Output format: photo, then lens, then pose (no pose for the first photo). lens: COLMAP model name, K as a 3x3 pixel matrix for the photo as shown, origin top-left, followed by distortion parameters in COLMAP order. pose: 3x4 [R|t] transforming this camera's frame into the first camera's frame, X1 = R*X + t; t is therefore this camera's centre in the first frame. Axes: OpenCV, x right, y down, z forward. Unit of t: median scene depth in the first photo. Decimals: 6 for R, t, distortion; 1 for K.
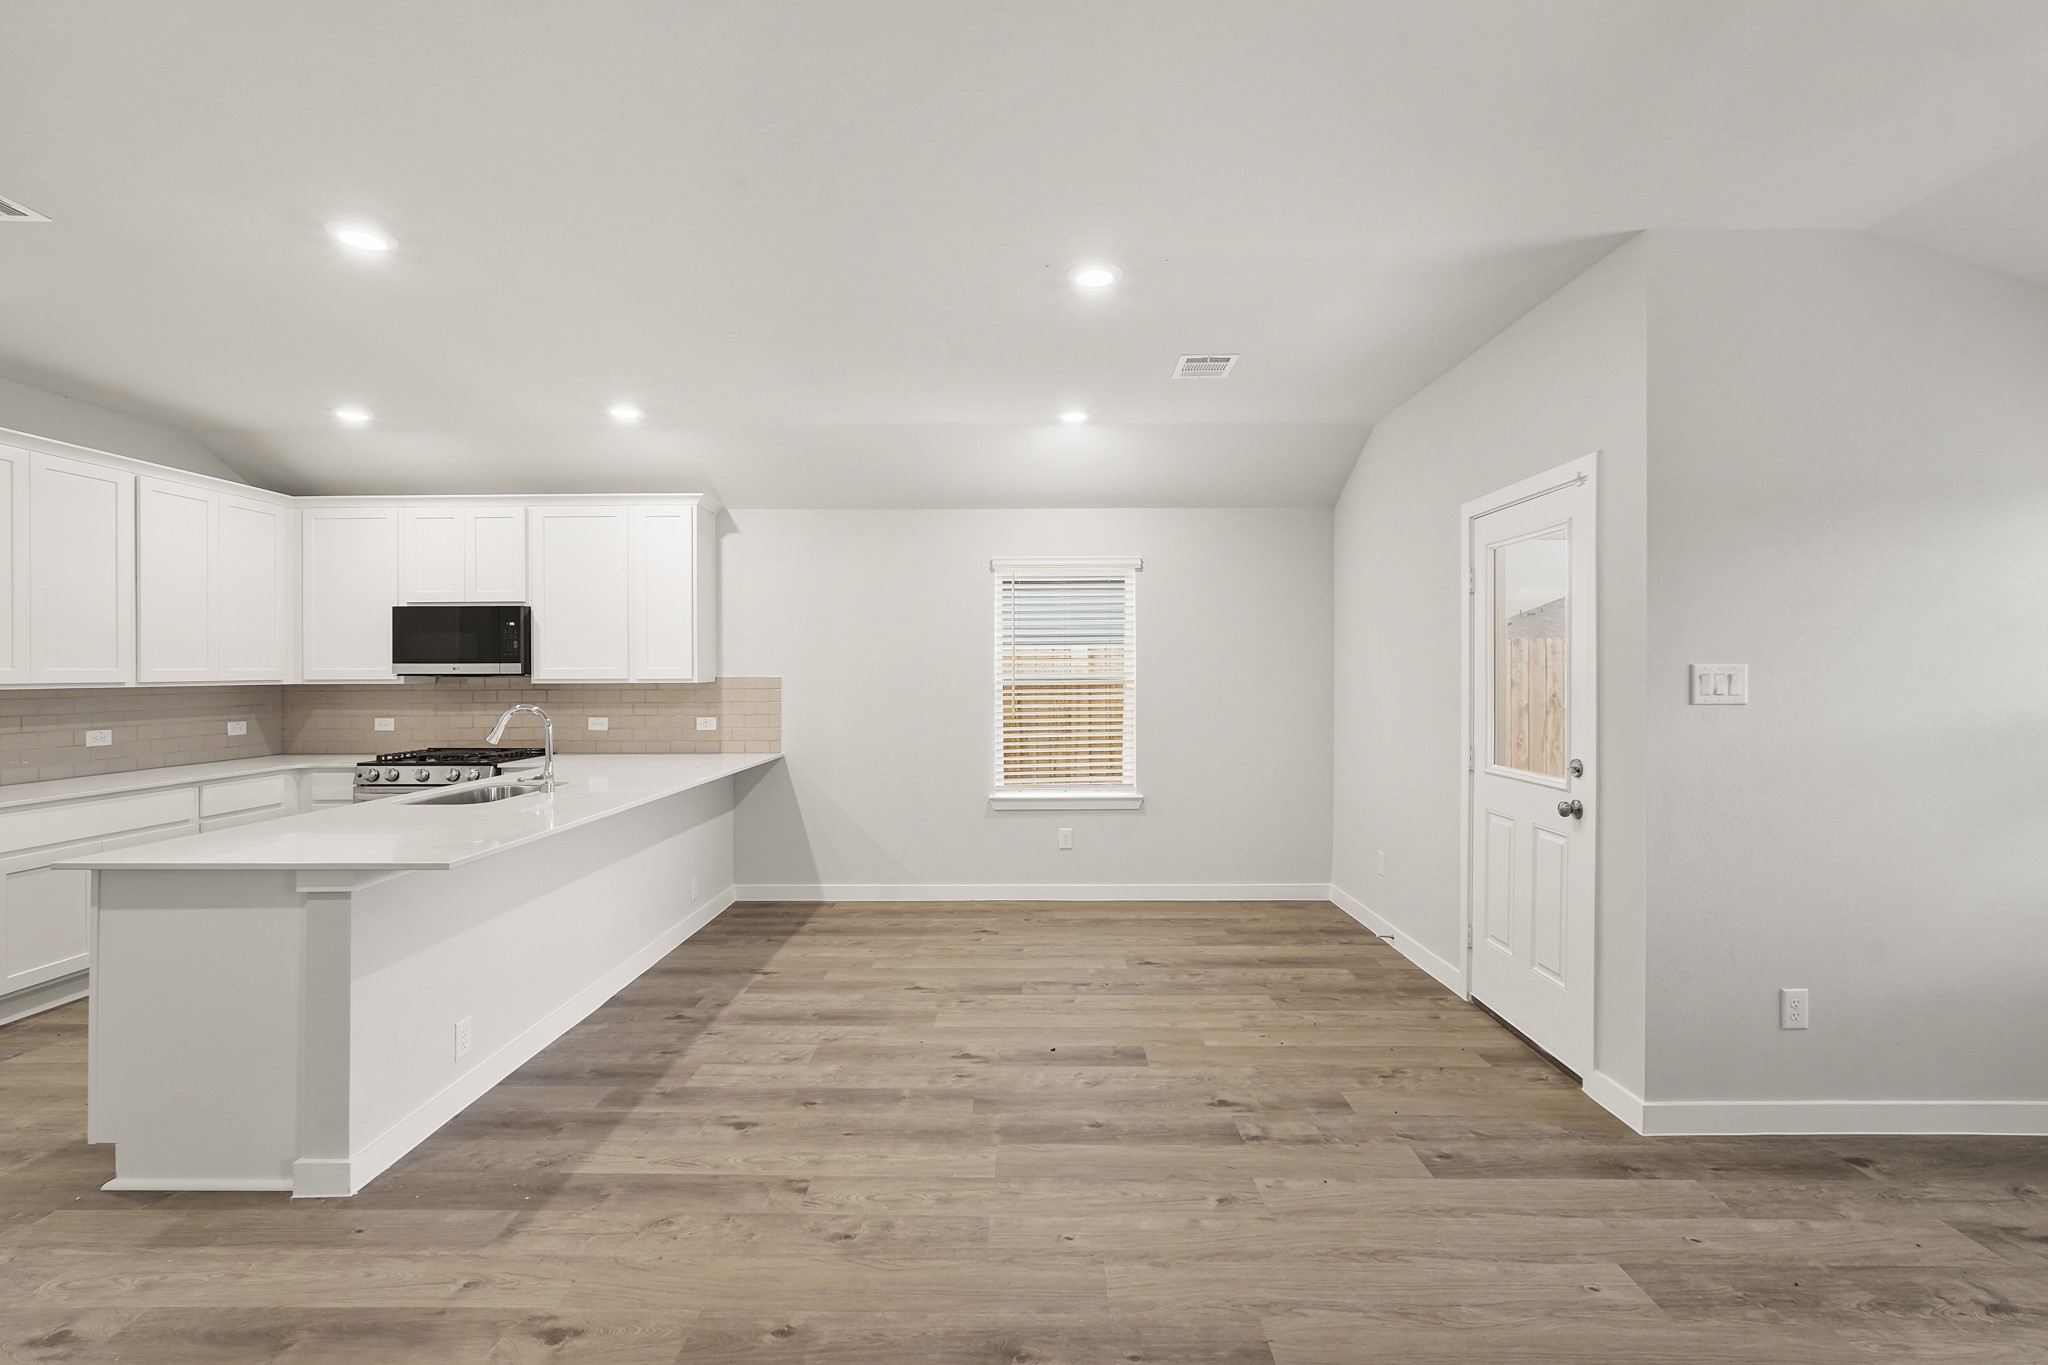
lens RADIAL K [[909.7, 0, 1030.7], [0, 909.7, 673.6], [0, 0, 1]] dist [-0.016768, 0.007492]
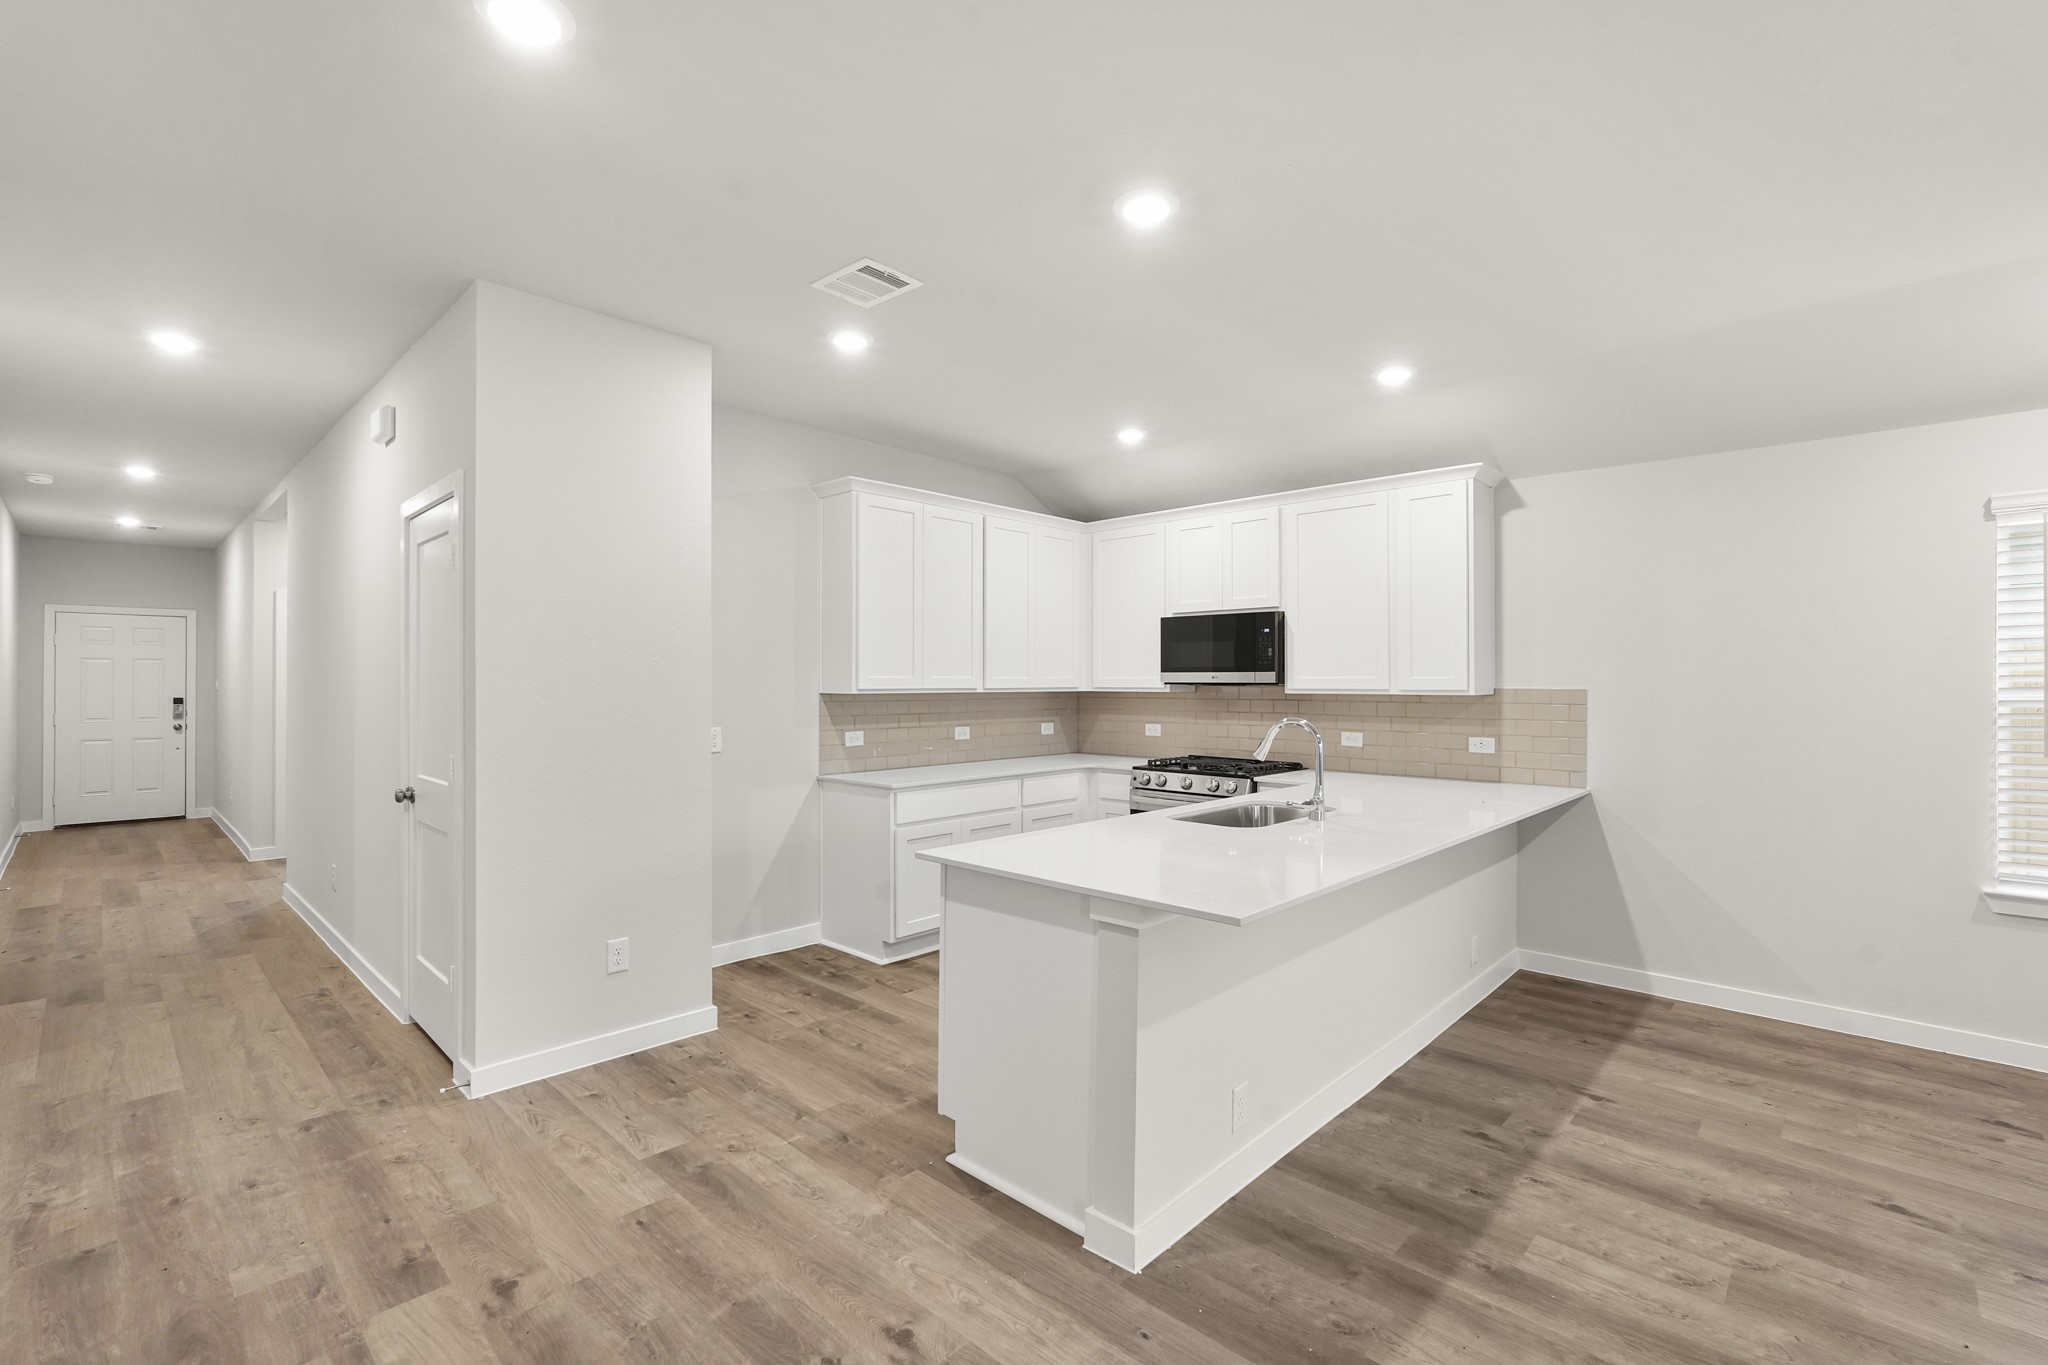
lens RADIAL K [[909.7, 0, 1015.7], [0, 909.7, 676.5], [0, 0, 1]] dist [-0.016768, 0.007492]
pose [[0.724687, -0.000413, -0.689078, -0.152015], [-0.005392, 0.999966, -0.006270, 0.001310], [0.689057, 0.008260, 0.724660, 0.181765]]
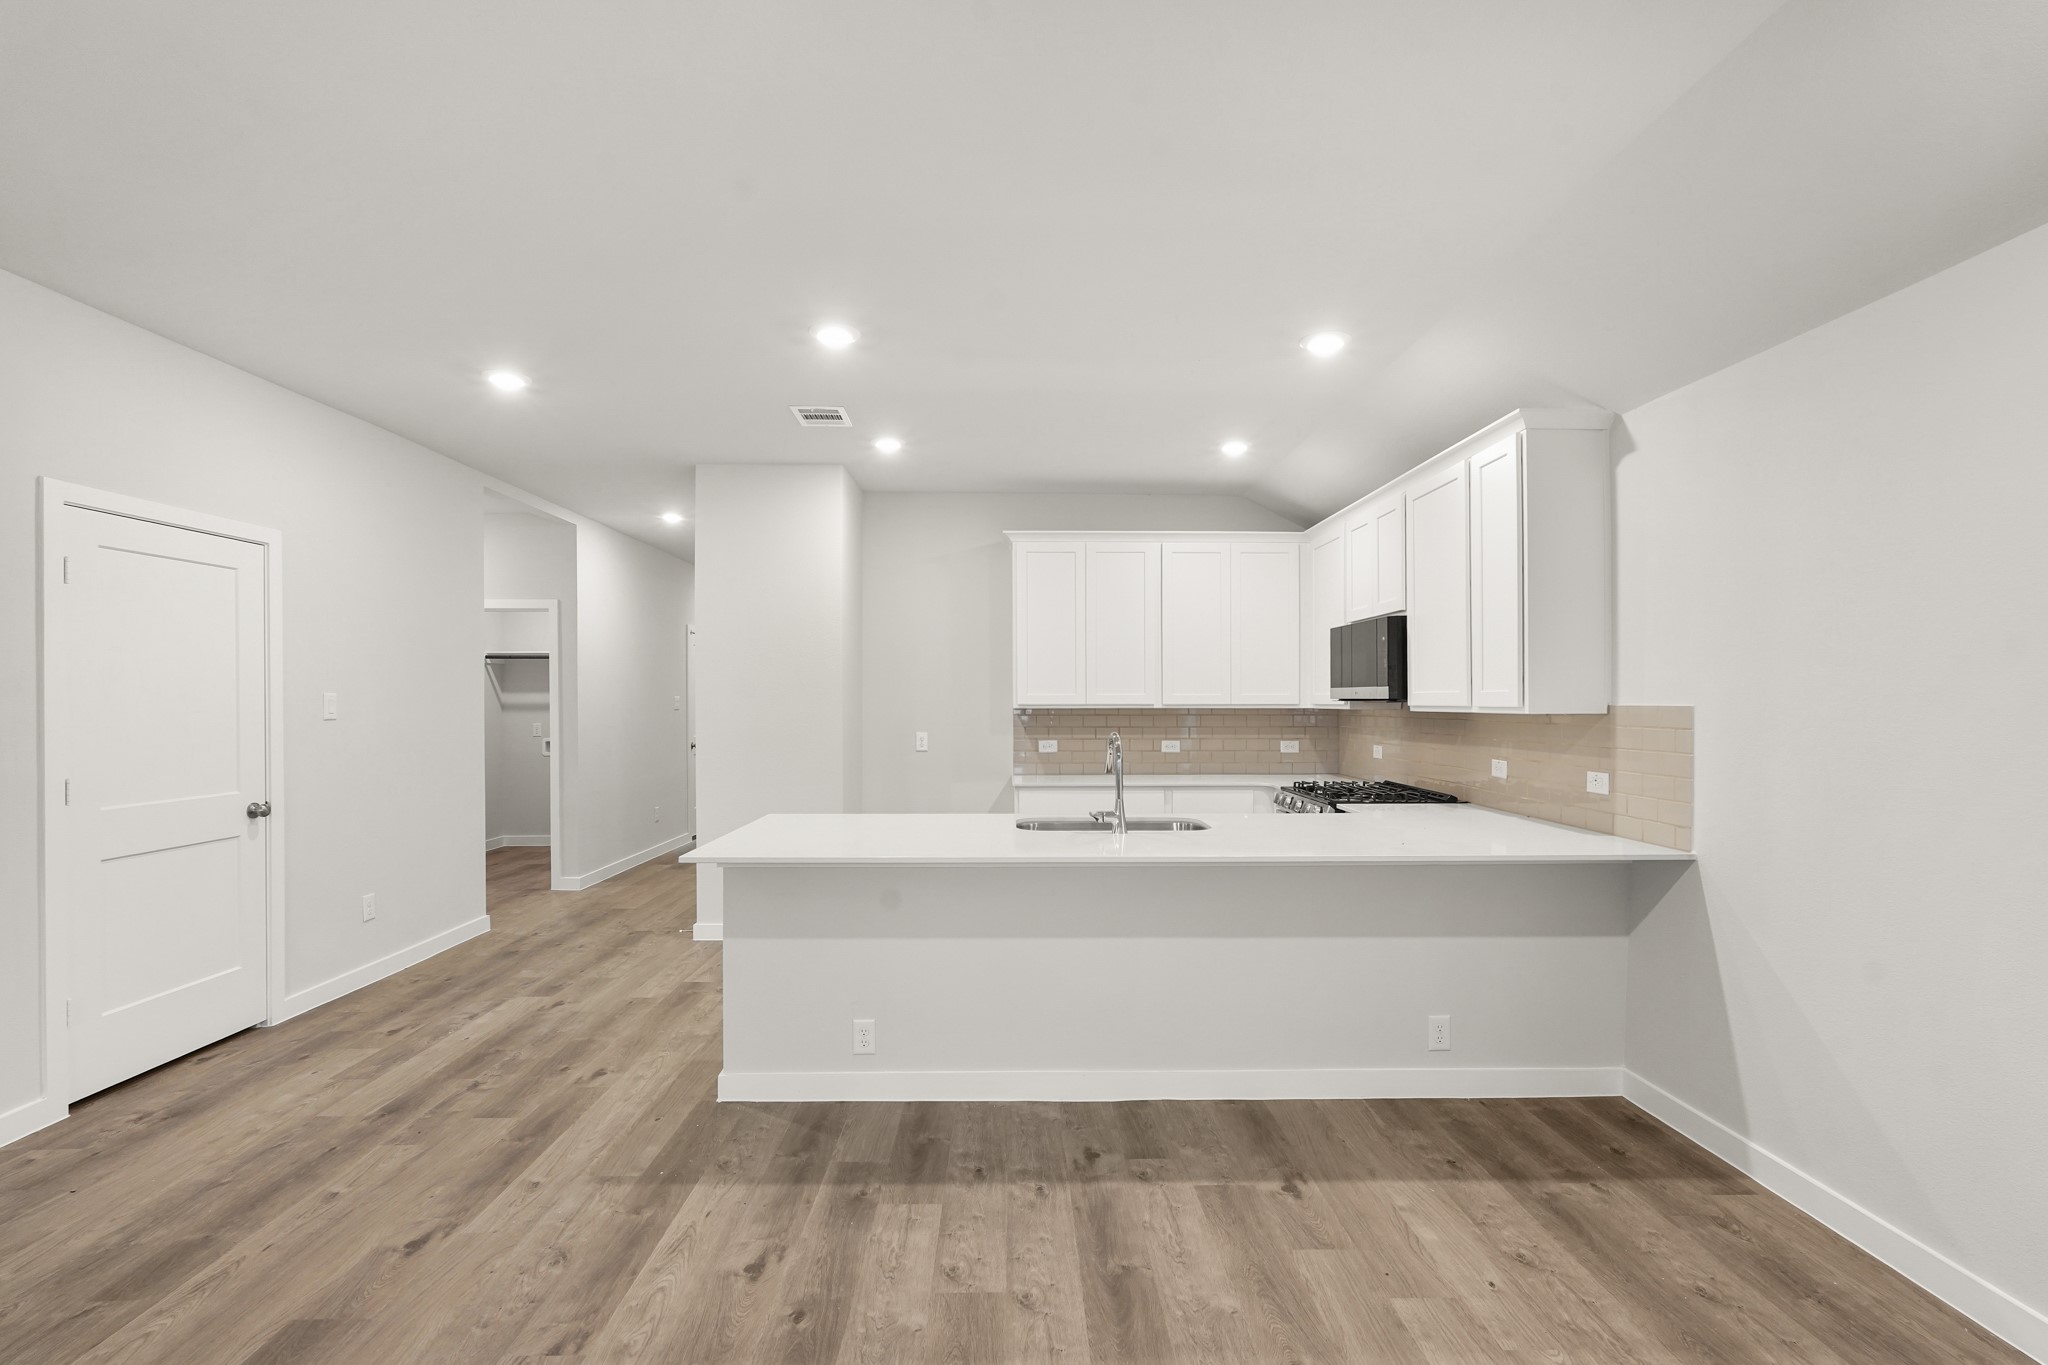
lens RADIAL K [[909.7, 0, 1020.4], [0, 909.7, 702.3], [0, 0, 1]] dist [-0.016768, 0.007492]
pose [[0.015302, 0.005836, -0.999866, 0.363410], [-0.002085, 0.999981, 0.005805, -0.001103], [0.999881, 0.001996, 0.015314, 0.937418]]
